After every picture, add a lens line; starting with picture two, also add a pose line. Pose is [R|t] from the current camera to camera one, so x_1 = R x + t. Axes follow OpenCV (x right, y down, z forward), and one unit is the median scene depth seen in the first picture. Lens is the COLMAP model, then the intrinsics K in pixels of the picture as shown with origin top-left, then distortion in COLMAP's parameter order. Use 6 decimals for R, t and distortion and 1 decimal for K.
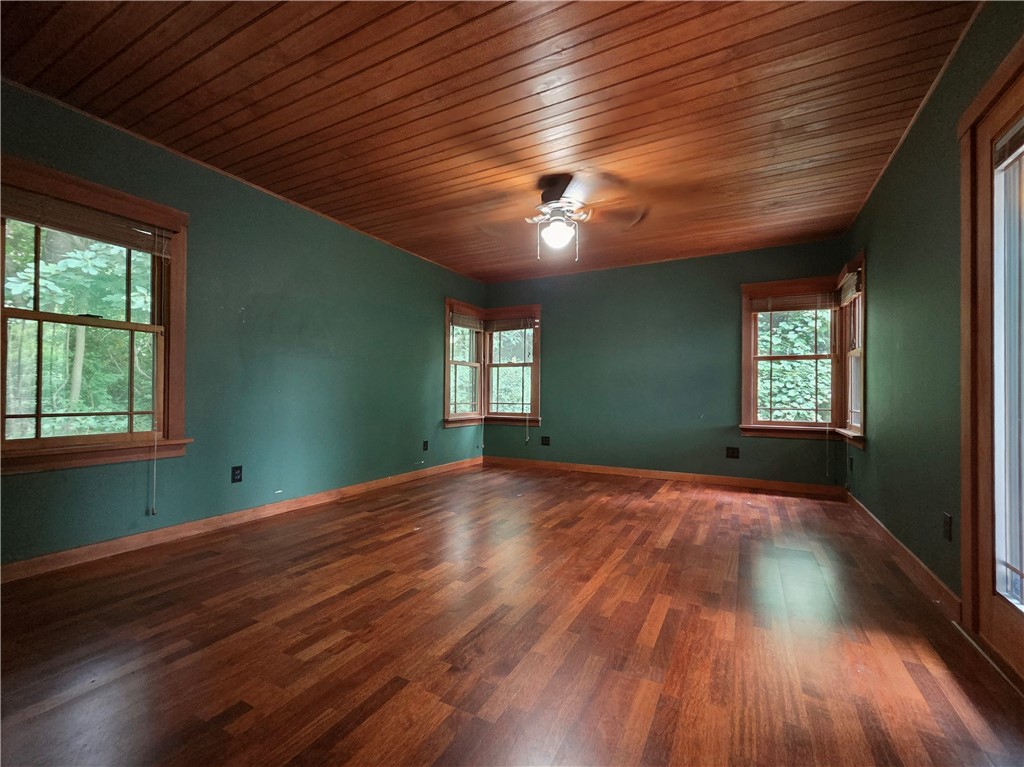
lens RADIAL K [[430.6, 0, 517.7], [0, 430.6, 389.2], [0, 0, 1]] dist [0.004642, 0.000068]
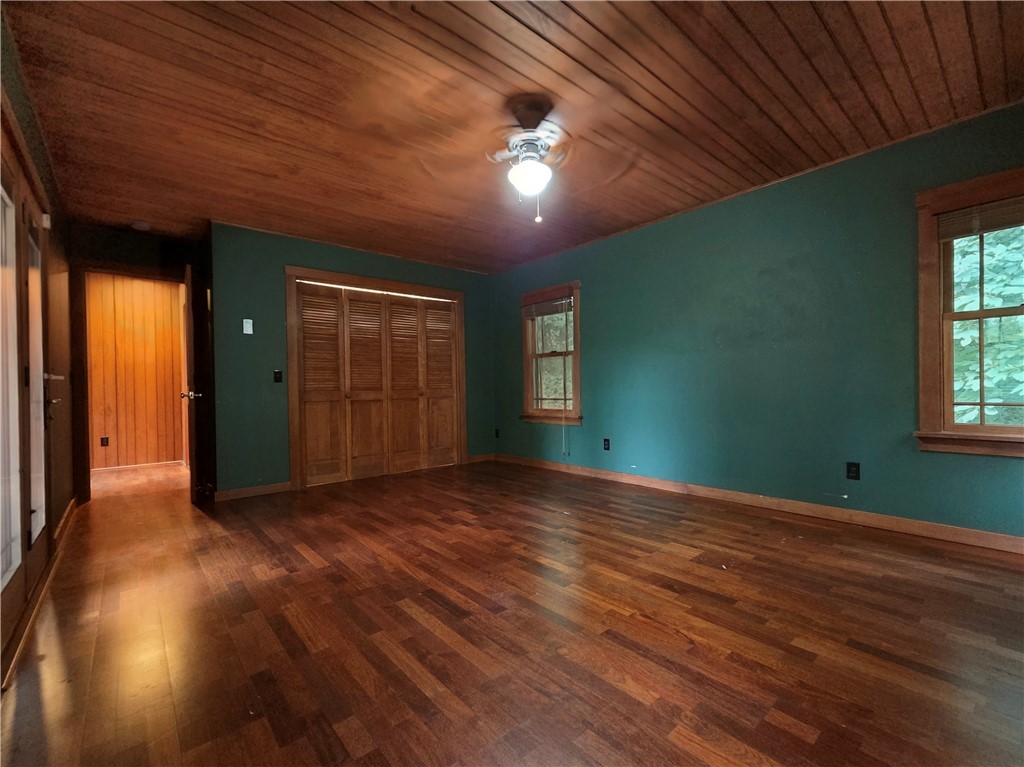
lens RADIAL K [[443.7, 0, 518.3], [0, 443.7, 391.7], [0, 0, 1]] dist [0.002639, -0.000413]
pose [[-0.355409, 0.008206, -0.934675, 0.817297], [0.026471, 0.999649, -0.001289, 0.016399], [0.934336, -0.025199, -0.355502, 1.242532]]
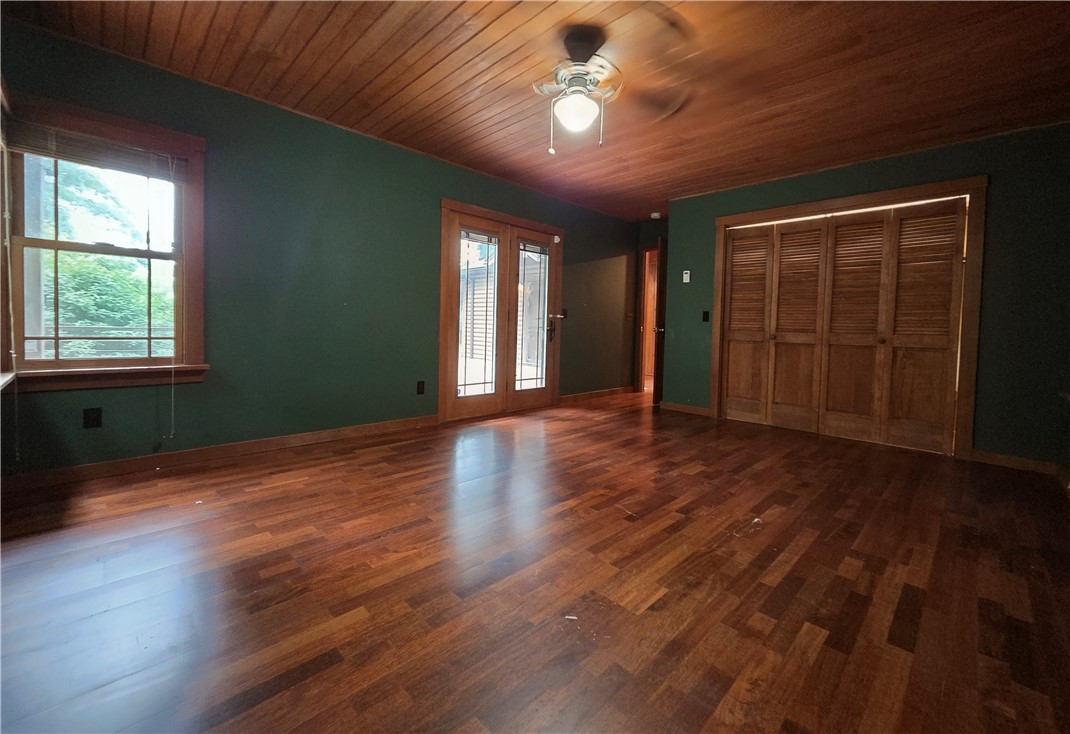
lens RADIAL K [[439.1, 0, 547.0], [0, 439.1, 346.1], [0, 0, 1]] dist [0.002622, 0.000102]
pose [[-0.957829, -0.045059, 0.283785, -0.089988], [-0.036011, 0.998665, 0.037021, 0.016041], [-0.285074, 0.025240, -0.958173, 1.735727]]
